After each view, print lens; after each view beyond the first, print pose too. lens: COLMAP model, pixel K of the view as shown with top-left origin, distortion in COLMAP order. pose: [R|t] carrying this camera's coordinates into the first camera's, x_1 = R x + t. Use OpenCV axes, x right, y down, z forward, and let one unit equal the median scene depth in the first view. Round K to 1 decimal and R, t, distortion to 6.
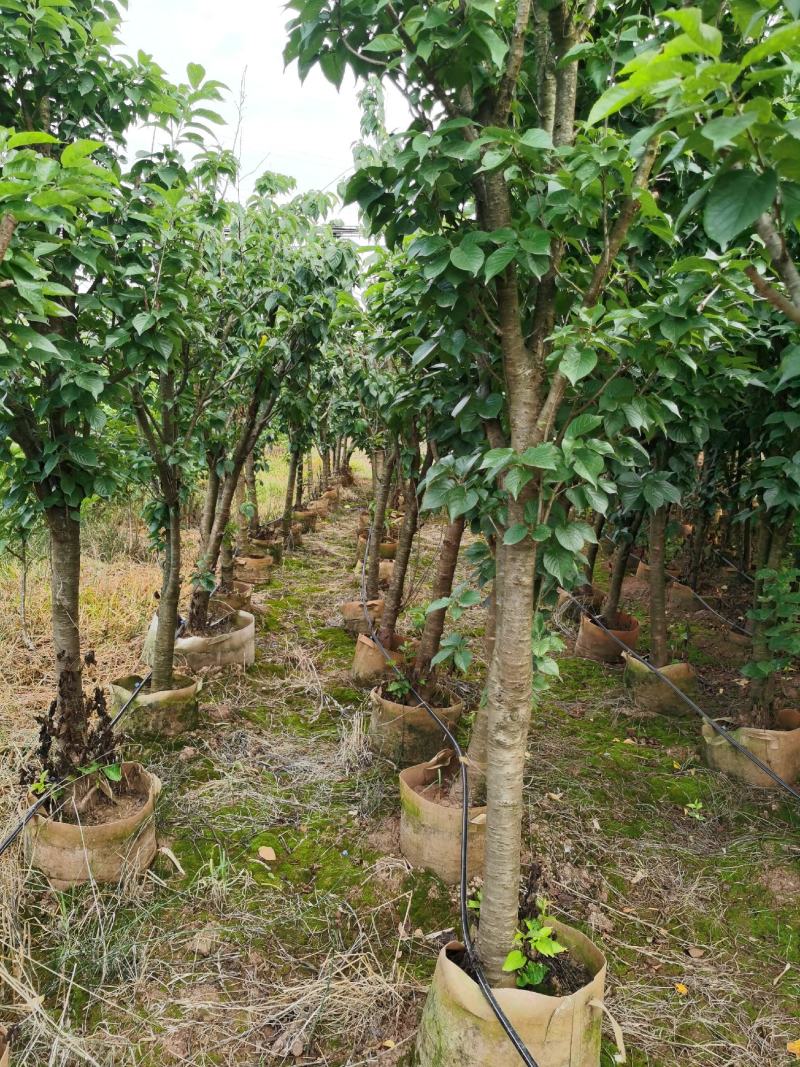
lens RADIAL K [[819.6, 0, 400.3], [0, 819.6, 526.3], [0, 0, 1]] dist [0.057390, -0.093369]
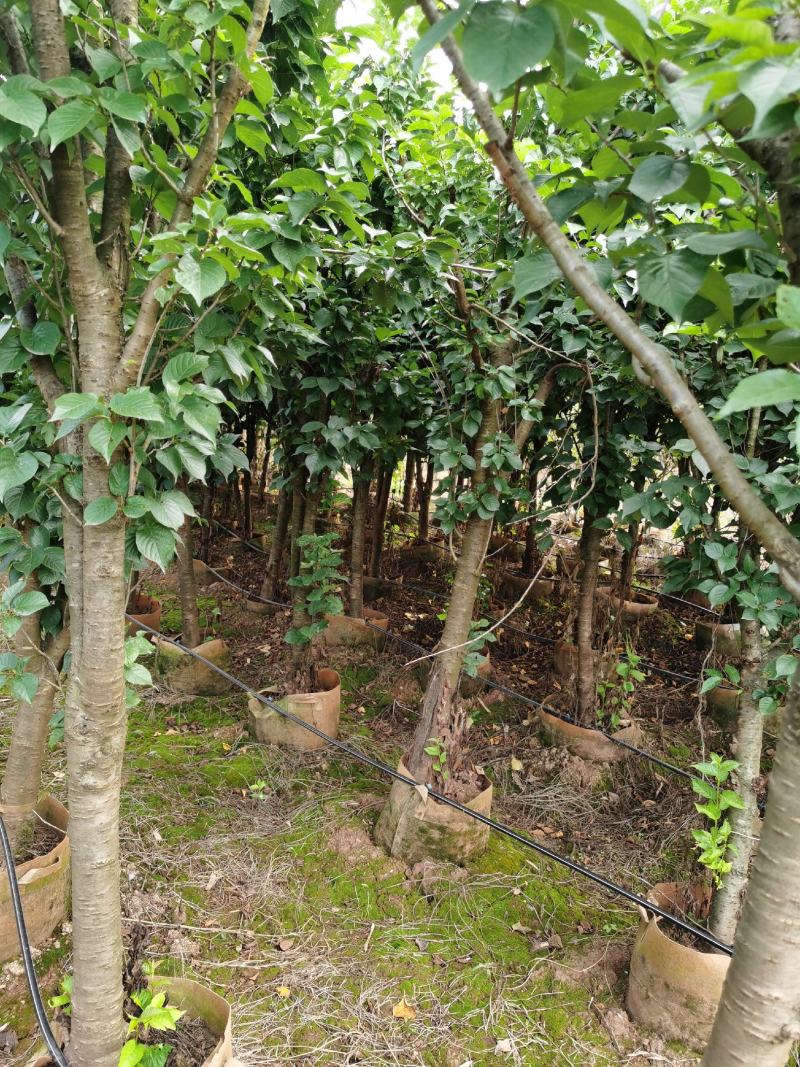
lens RADIAL K [[819.6, 0, 400.3], [0, 819.6, 526.3], [0, 0, 1]] dist [0.057390, -0.093369]
pose [[0.816028, -0.069175, 0.573858, -0.042371], [0.053058, 0.997586, 0.044805, 0.003048], [-0.575572, -0.006114, 0.817728, 0.142024]]
